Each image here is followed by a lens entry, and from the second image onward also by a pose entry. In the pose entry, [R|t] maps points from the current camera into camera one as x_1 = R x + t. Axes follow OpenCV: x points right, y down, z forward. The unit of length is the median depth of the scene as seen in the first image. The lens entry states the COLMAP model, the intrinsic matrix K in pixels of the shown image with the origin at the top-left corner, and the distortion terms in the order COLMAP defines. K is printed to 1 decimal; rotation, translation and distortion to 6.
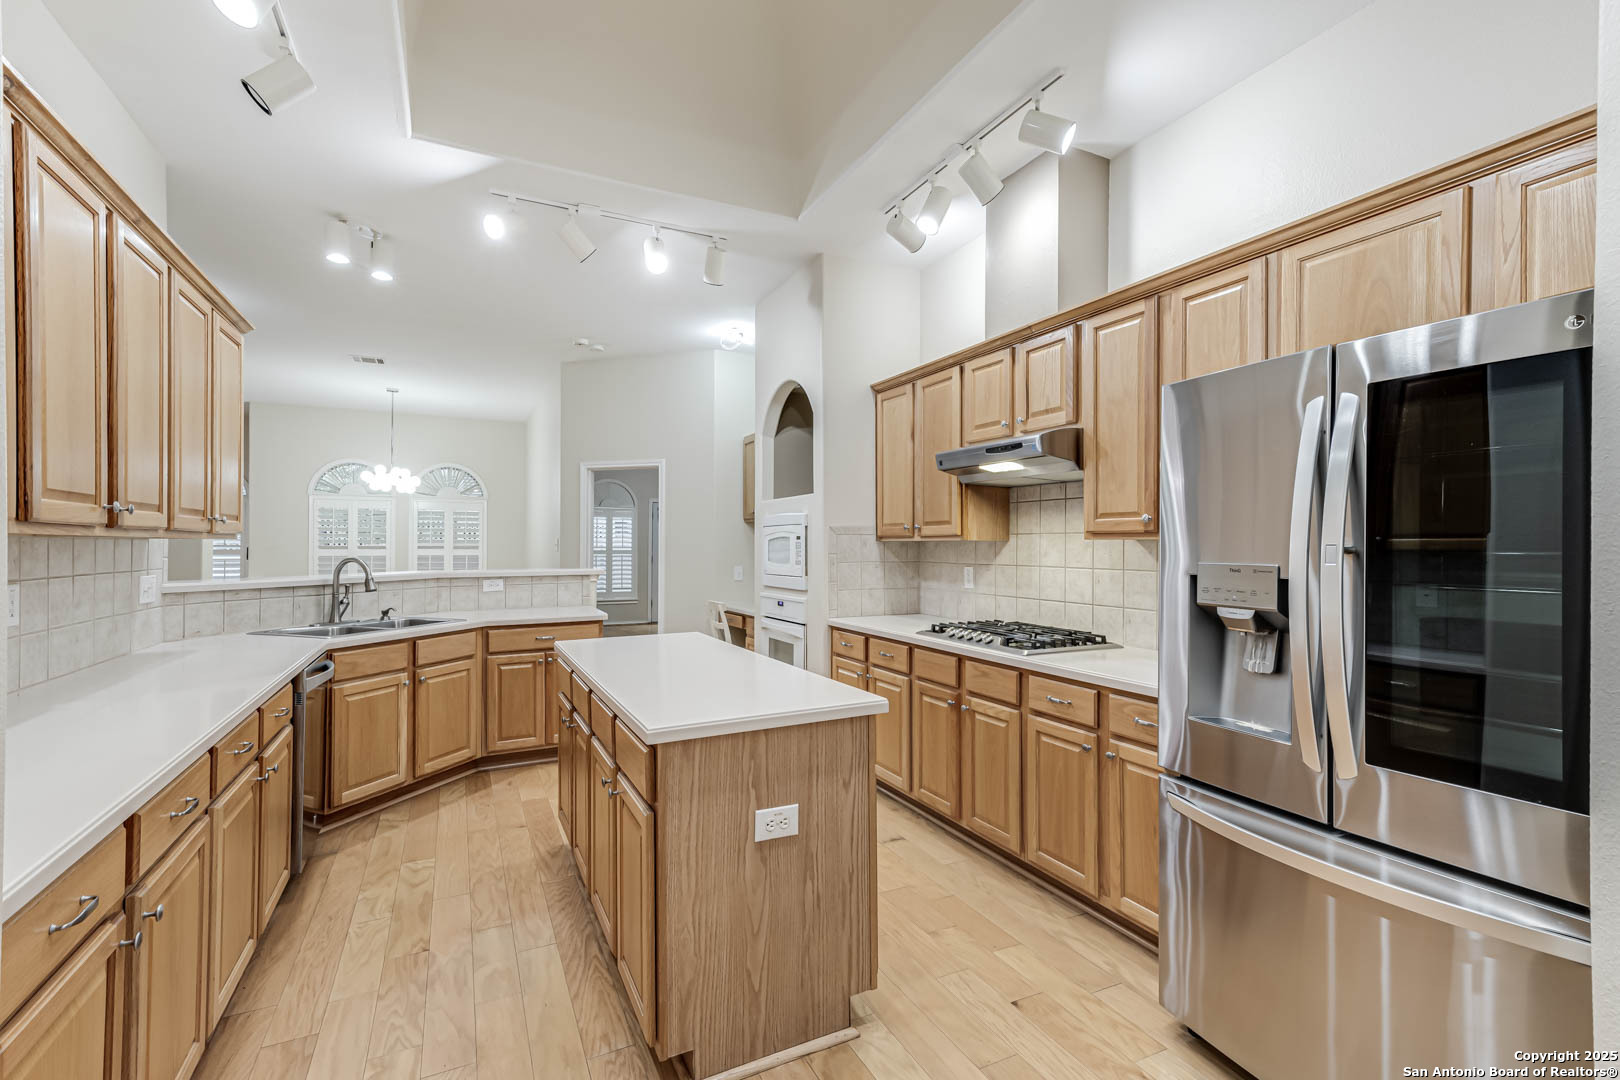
lens RADIAL K [[722.8, 0, 806.4], [0, 722.8, 547.0], [0, 0, 1]] dist [0.022340, -0.000582]
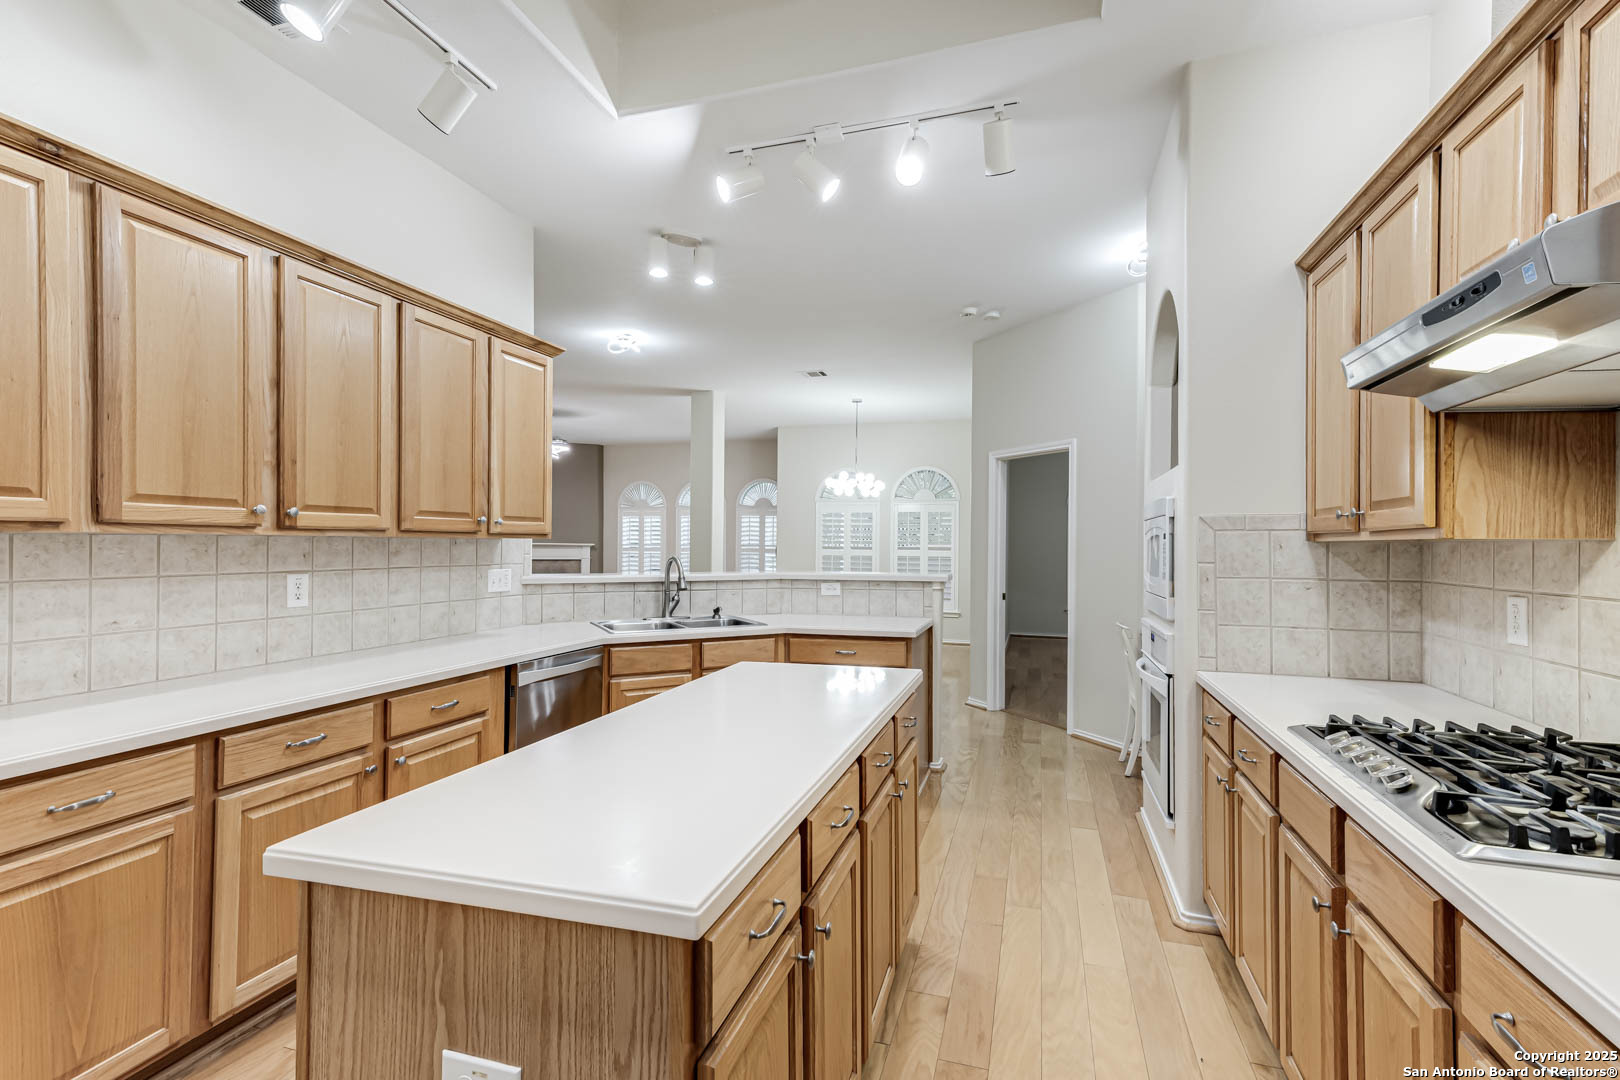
lens RADIAL K [[722.8, 0, 806.4], [0, 722.8, 547.0], [0, 0, 1]] dist [0.022340, -0.000582]
pose [[0.725221, 0.005607, -0.688493, 0.254315], [-0.006823, 0.999976, 0.000957, -0.002307], [0.688482, 0.004003, 0.725242, 0.412854]]
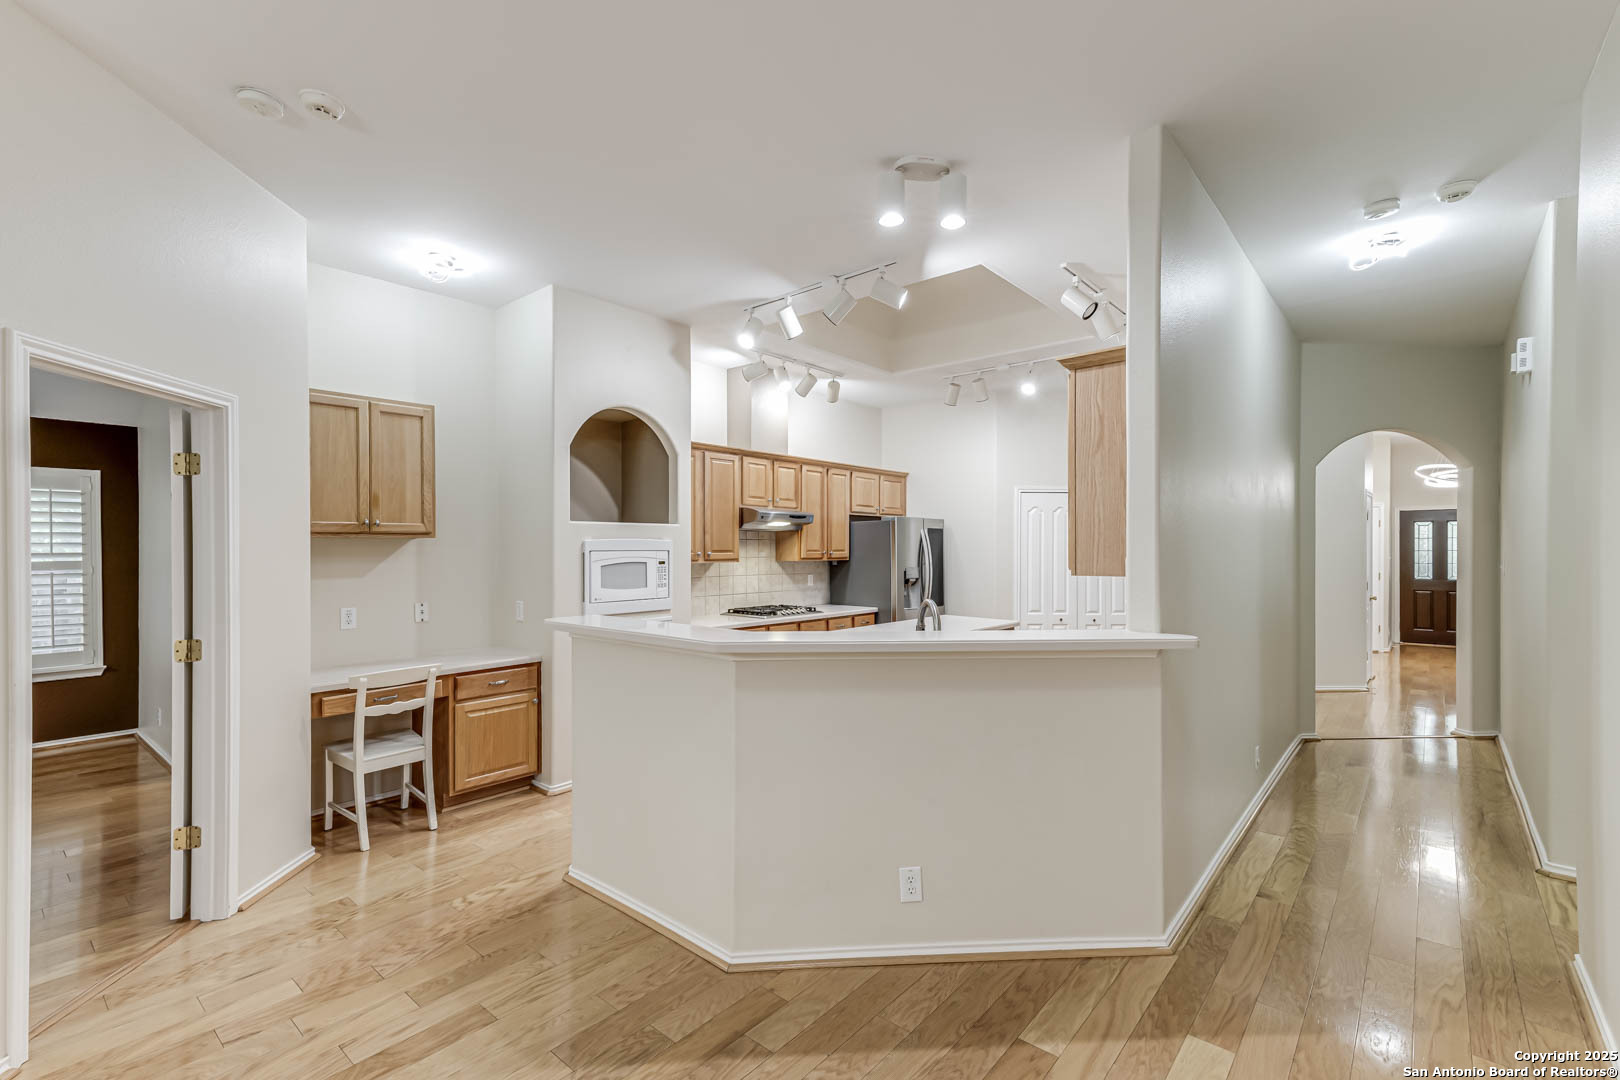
lens RADIAL K [[722.8, 0, 806.4], [0, 722.8, 547.0], [0, 0, 1]] dist [0.022340, -0.000582]
pose [[-0.407395, -0.002567, 0.913249, -1.415730], [0.000482, 0.999995, 0.003026, -0.051610], [-0.913252, 0.001673, -0.407391, 1.592716]]
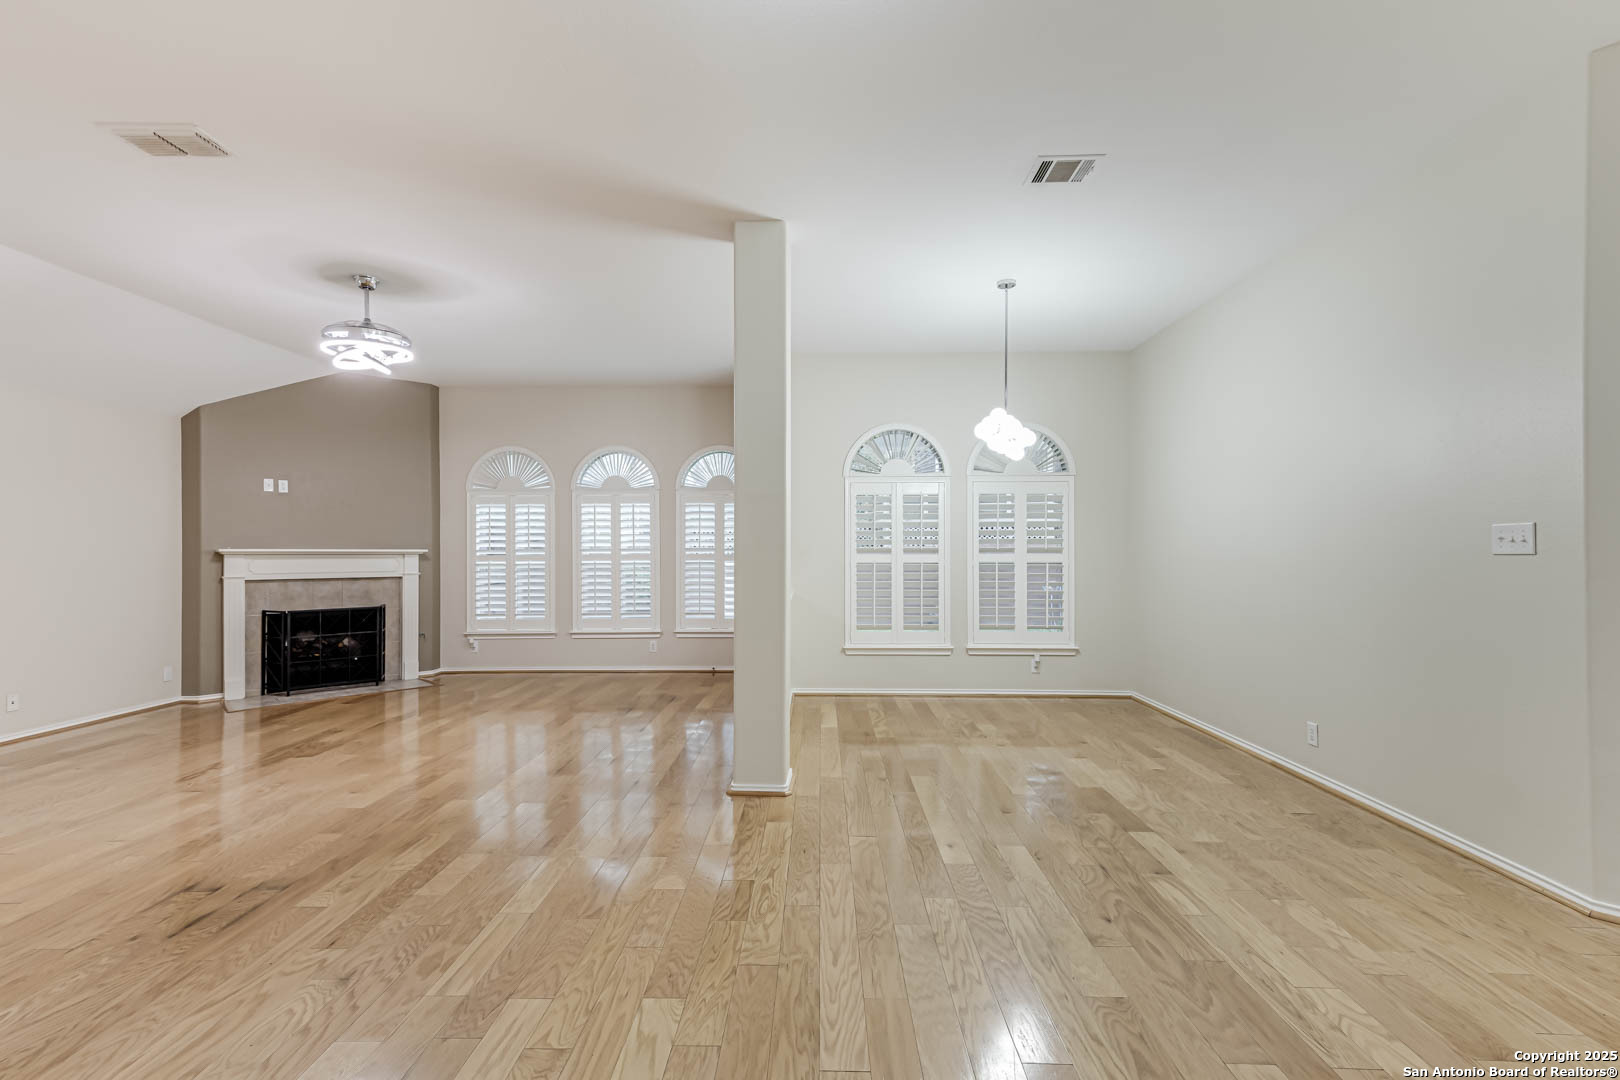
lens RADIAL K [[722.8, 0, 806.4], [0, 722.8, 547.0], [0, 0, 1]] dist [0.022340, -0.000582]
pose [[0.888952, -0.006684, -0.457951, -1.024609], [0.004195, 0.999970, -0.006450, 0.003095], [0.457980, 0.003813, 0.888954, 0.915033]]
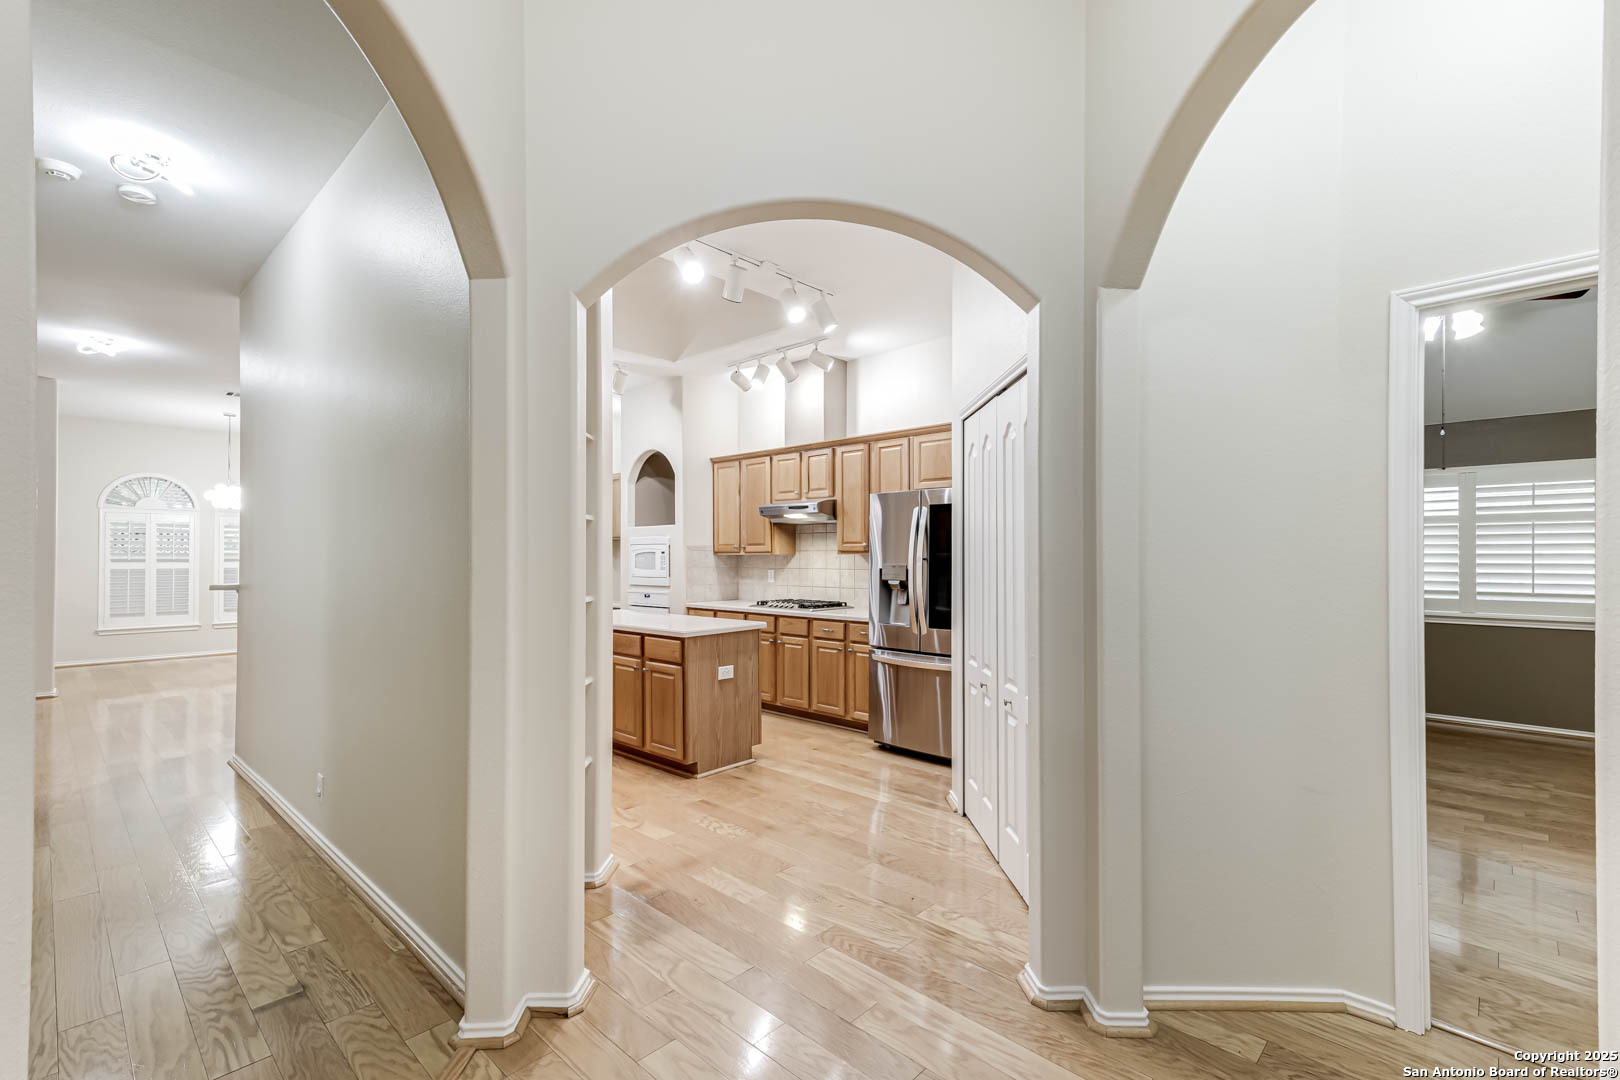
lens RADIAL K [[722.8, 0, 806.4], [0, 722.8, 547.0], [0, 0, 1]] dist [0.022340, -0.000582]
pose [[0.937420, 0.003447, 0.348183, -0.338605], [0.002140, 0.999875, -0.015662, 0.000234], [-0.348194, 0.015427, 0.937296, -0.730916]]
